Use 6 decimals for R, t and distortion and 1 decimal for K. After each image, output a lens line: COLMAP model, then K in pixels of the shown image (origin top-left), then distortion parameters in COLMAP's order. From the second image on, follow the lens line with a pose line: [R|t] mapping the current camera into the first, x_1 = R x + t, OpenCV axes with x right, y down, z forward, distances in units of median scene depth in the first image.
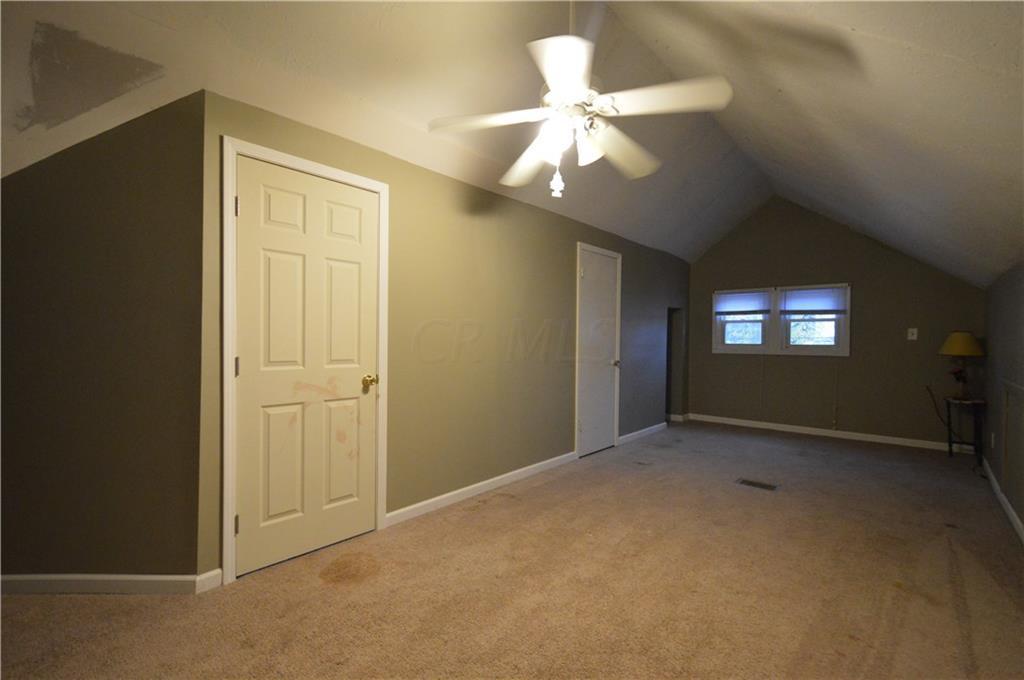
lens RADIAL K [[455.6, 0, 512.4], [0, 455.6, 342.4], [0, 0, 1]] dist [0.008184, -0.007602]
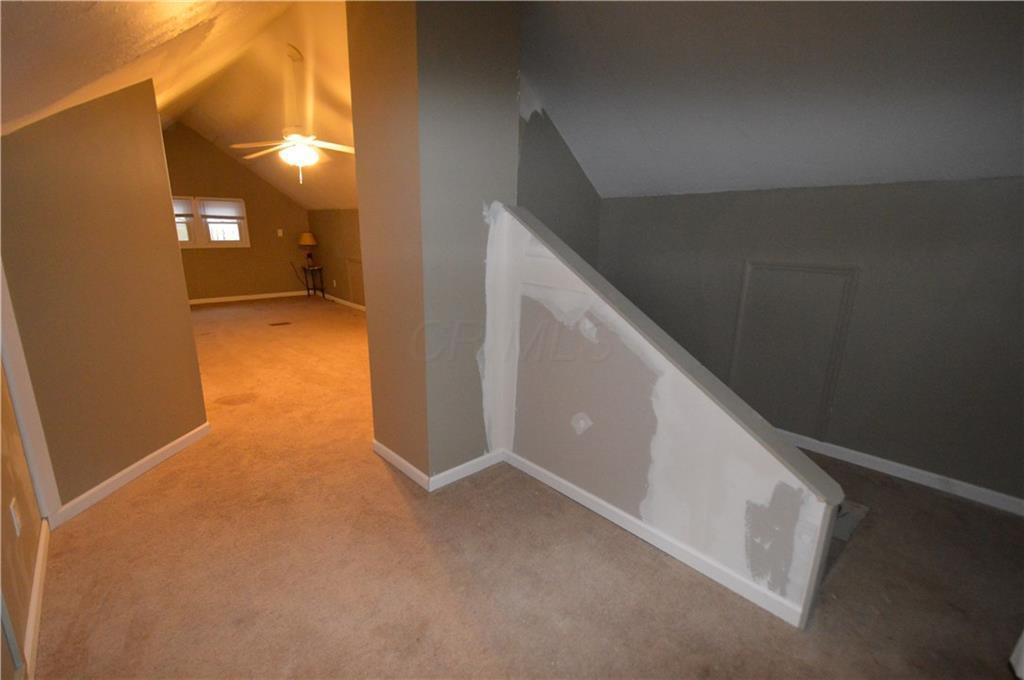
lens RADIAL K [[455.6, 0, 506.1], [0, 455.6, 340.4], [0, 0, 1]] dist [0.008184, -0.007602]
pose [[0.128357, -0.254288, 0.958573, -0.905780], [-0.005844, 0.966358, 0.257135, -0.084217], [-0.991711, -0.038607, 0.122553, -0.106102]]
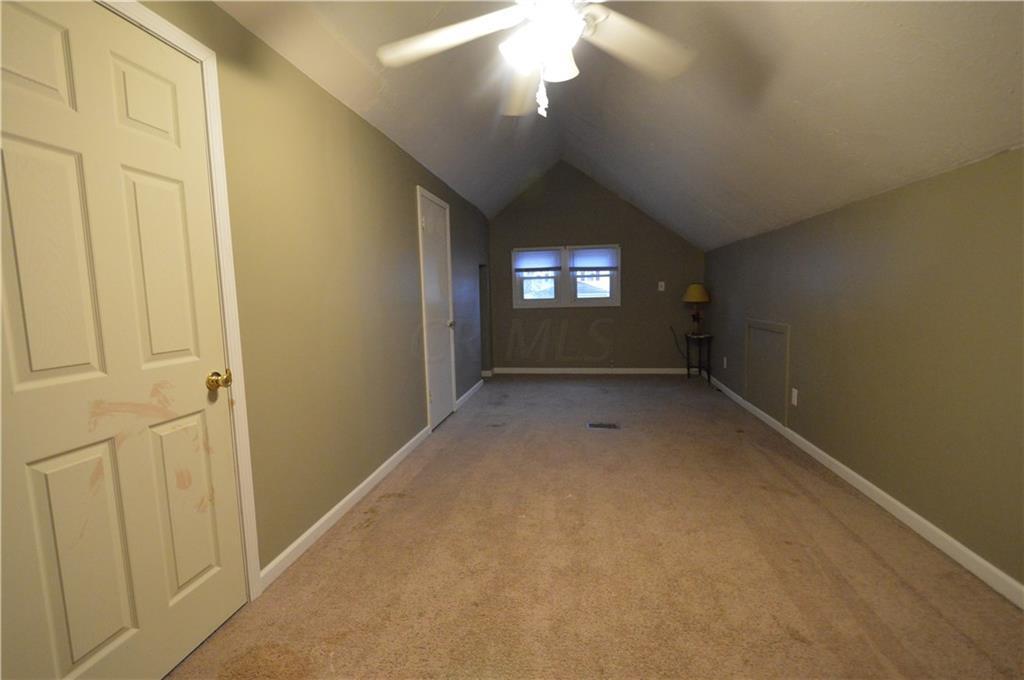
lens RADIAL K [[455.6, 0, 513.5], [0, 455.6, 344.0], [0, 0, 1]] dist [0.008184, -0.007602]
pose [[0.846739, -0.087828, 0.524709, -0.169679], [0.037886, 0.993730, 0.105196, -0.008691], [-0.530658, -0.069194, 0.844757, 0.155208]]
